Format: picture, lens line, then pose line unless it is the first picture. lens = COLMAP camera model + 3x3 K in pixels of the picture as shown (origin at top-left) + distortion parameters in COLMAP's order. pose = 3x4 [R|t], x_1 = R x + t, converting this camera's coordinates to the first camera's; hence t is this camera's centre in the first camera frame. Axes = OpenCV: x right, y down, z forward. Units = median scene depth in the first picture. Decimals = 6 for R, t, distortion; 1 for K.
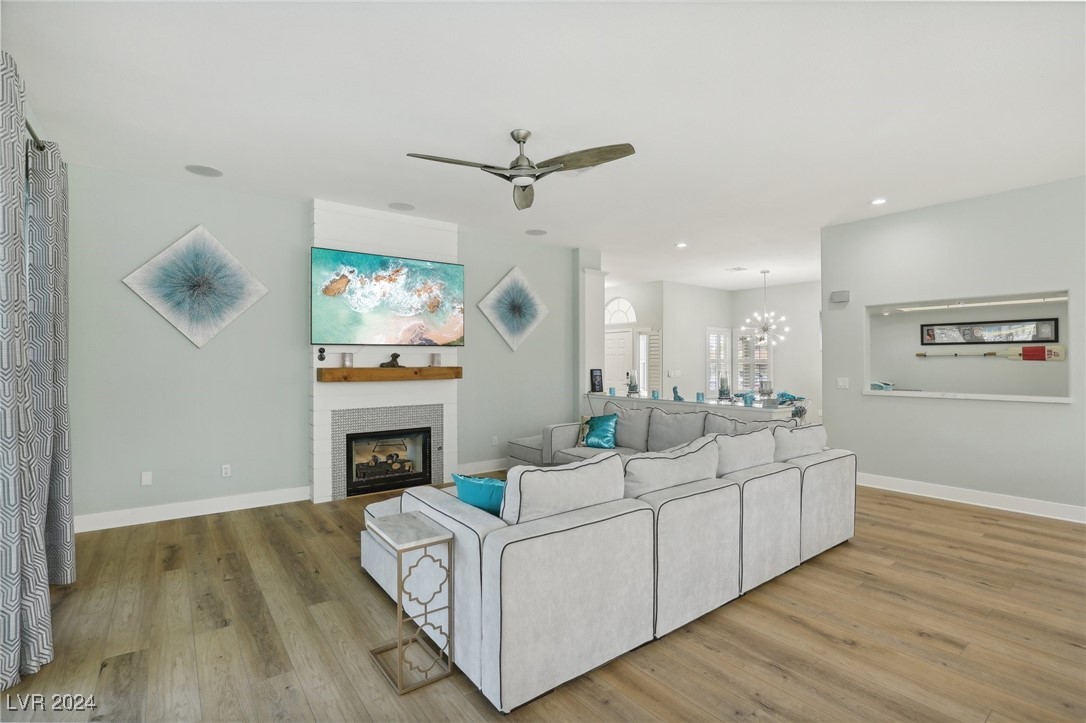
lens RADIAL K [[497.4, 0, 540.4], [0, 497.4, 357.5], [0, 0, 1]] dist [-0.034482, 0.001099]
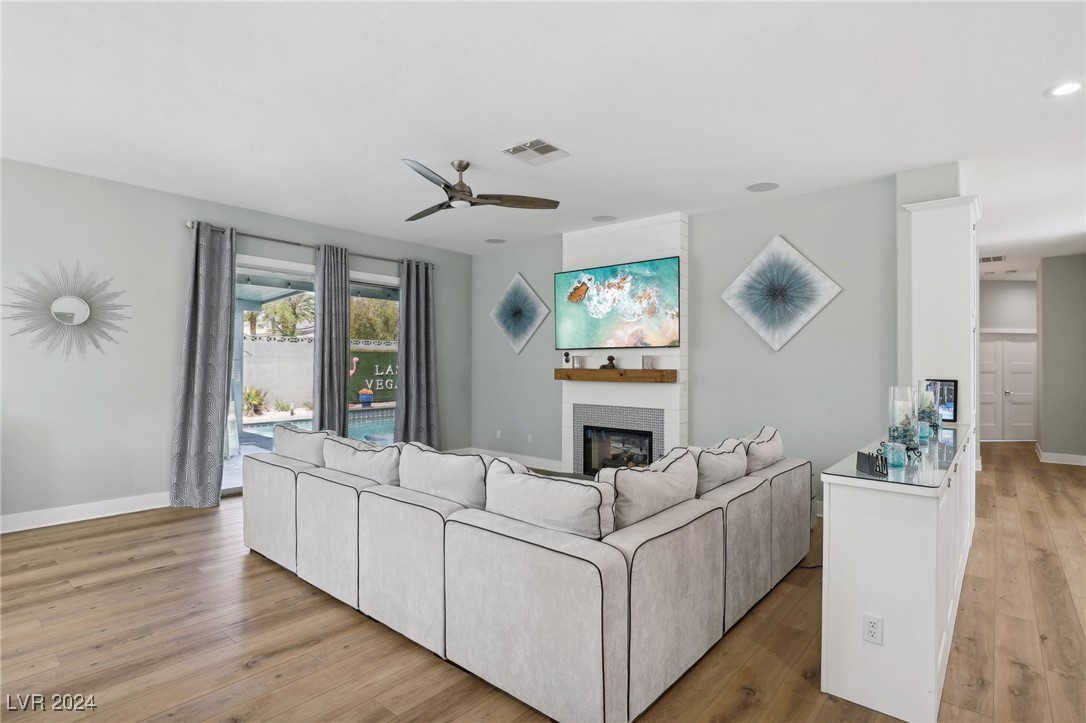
lens RADIAL K [[541.2, 0, 542.5], [0, 541.2, 357.6], [0, 0, 1]] dist [-0.002279, -0.000753]
pose [[0.220254, -0.008794, -0.975403, 0.812241], [0.001197, 0.999961, -0.008745, 0.005045], [0.975442, 0.000759, 0.220256, 0.602760]]
